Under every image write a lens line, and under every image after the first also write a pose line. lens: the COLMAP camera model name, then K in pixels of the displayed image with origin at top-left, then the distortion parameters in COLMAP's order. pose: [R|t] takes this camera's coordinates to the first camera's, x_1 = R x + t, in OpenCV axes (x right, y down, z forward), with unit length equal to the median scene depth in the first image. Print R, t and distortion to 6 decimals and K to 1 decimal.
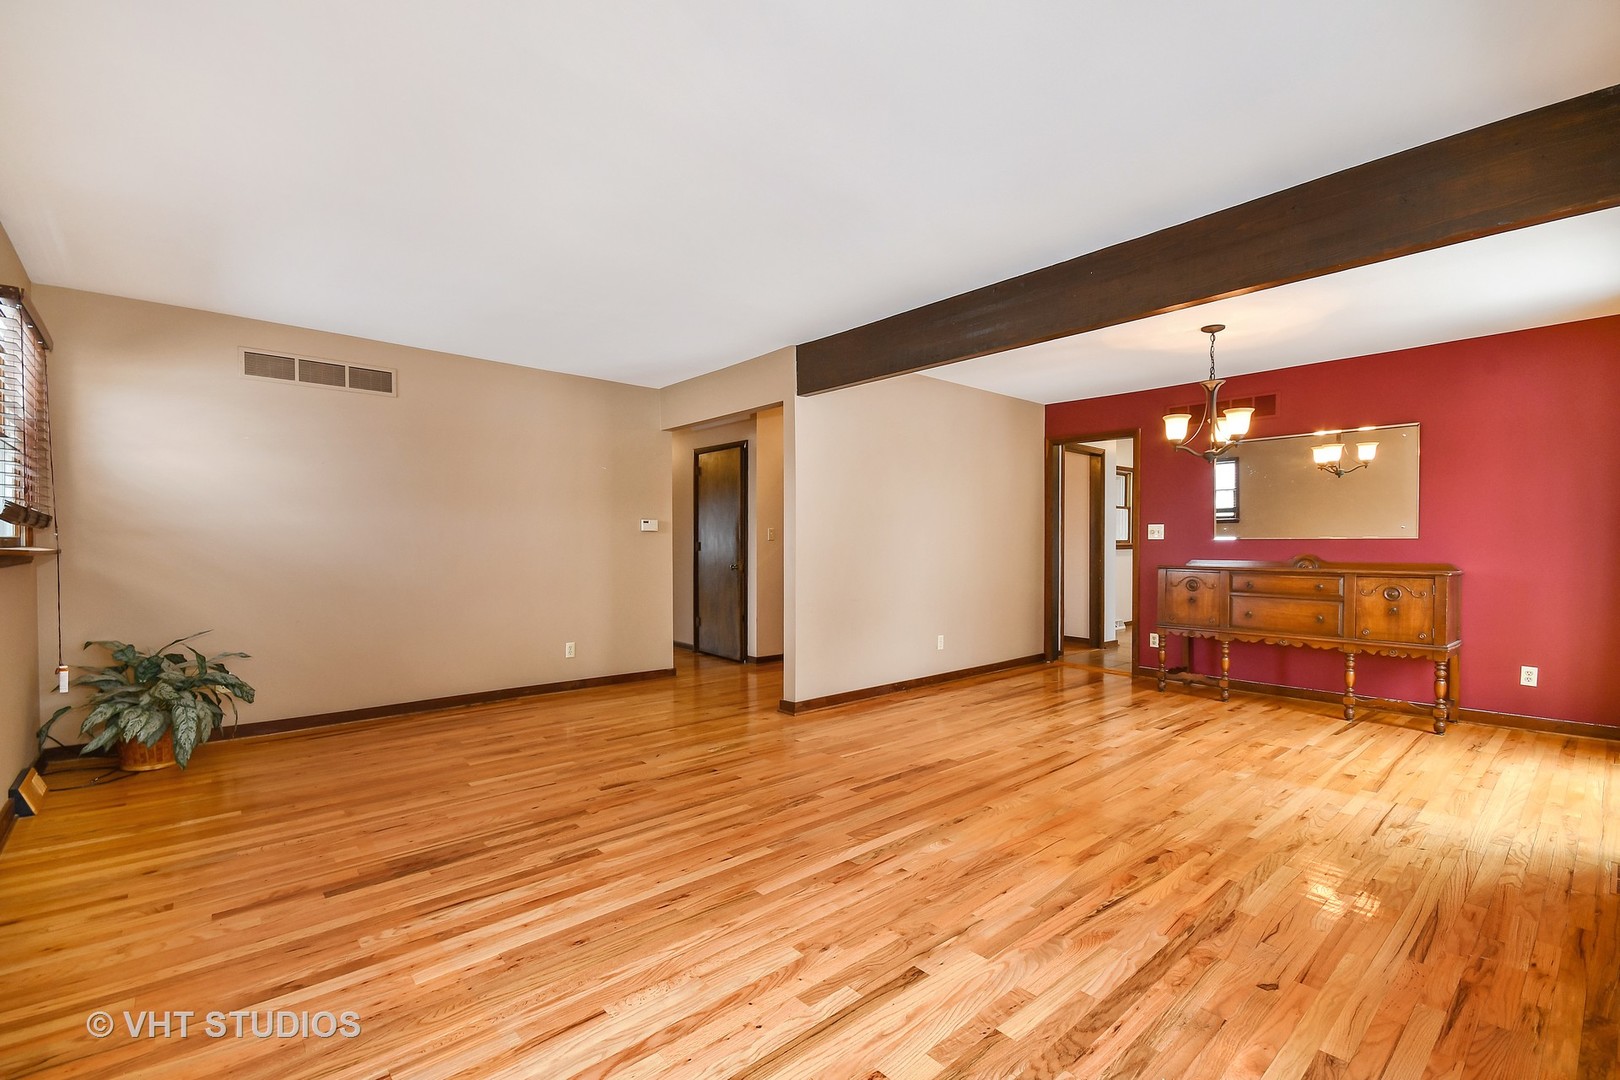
lens RADIAL K [[714.4, 0, 811.3], [0, 714.4, 547.2], [0, 0, 1]] dist [0.015600, -0.001447]
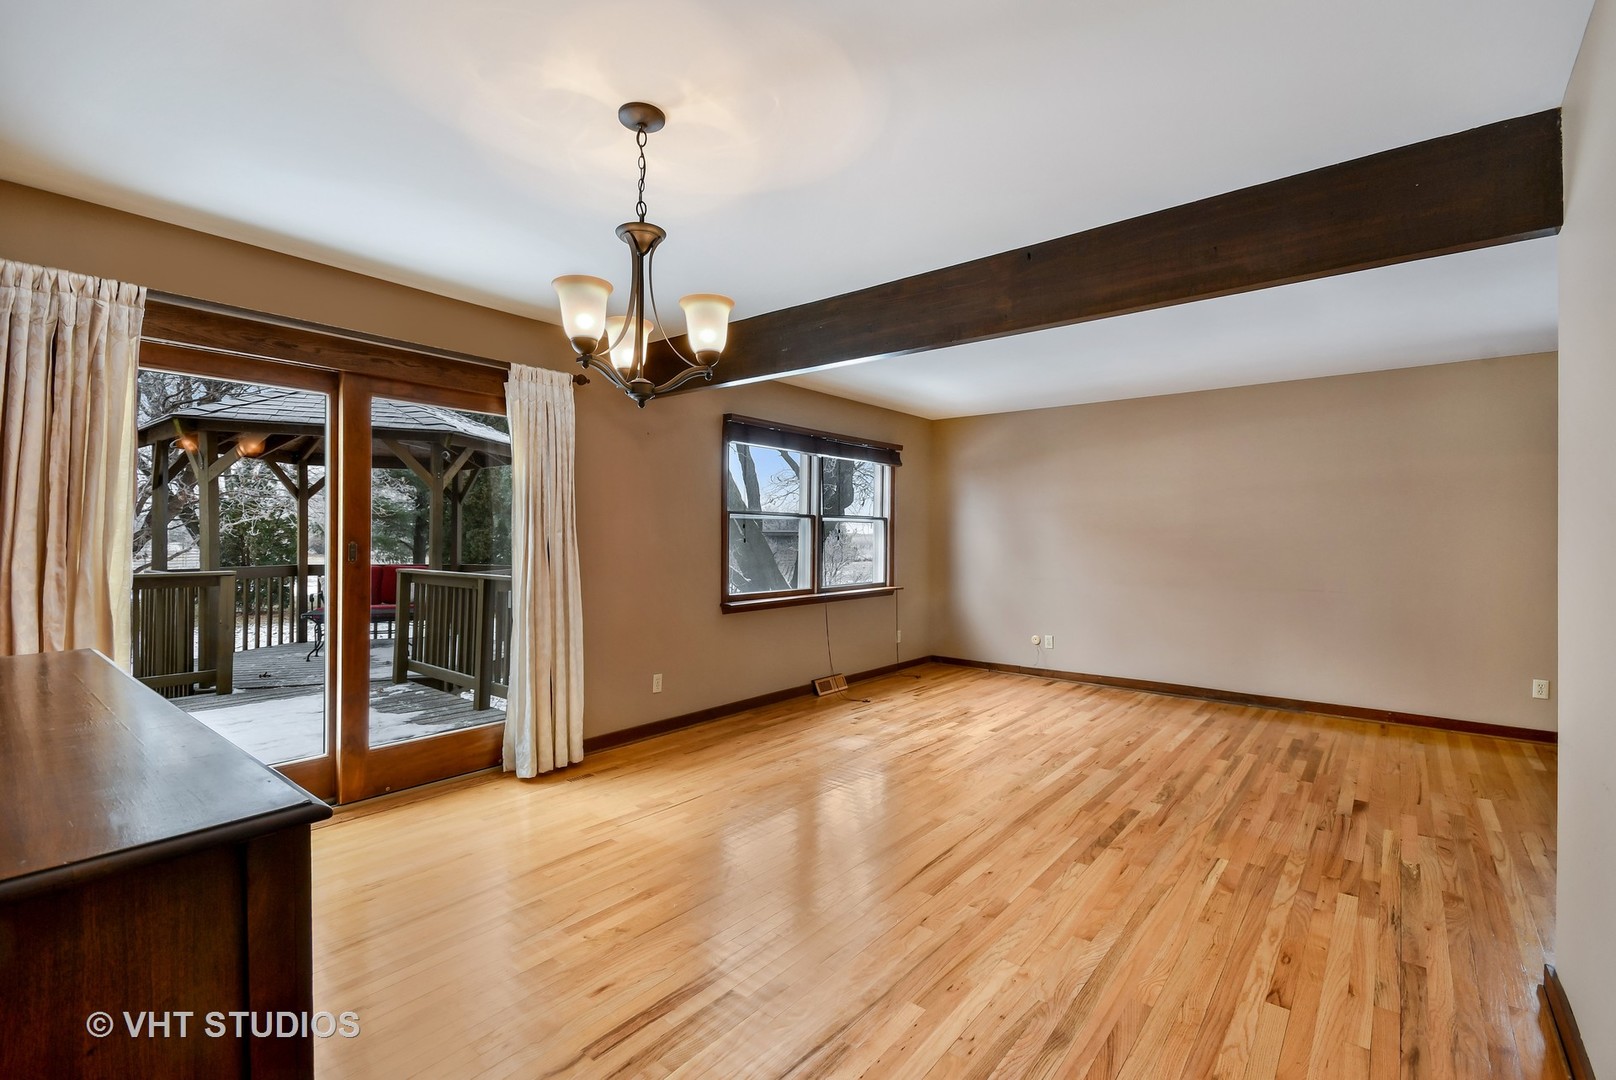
lens RADIAL K [[726.8, 0, 816.2], [0, 726.8, 531.1], [0, 0, 1]] dist [-0.001132, -0.000413]
pose [[-0.984522, -0.007636, -0.175096, 0.763276], [-0.006686, 0.999960, -0.006017, -0.050421], [0.175135, -0.004753, -0.984533, 2.153993]]
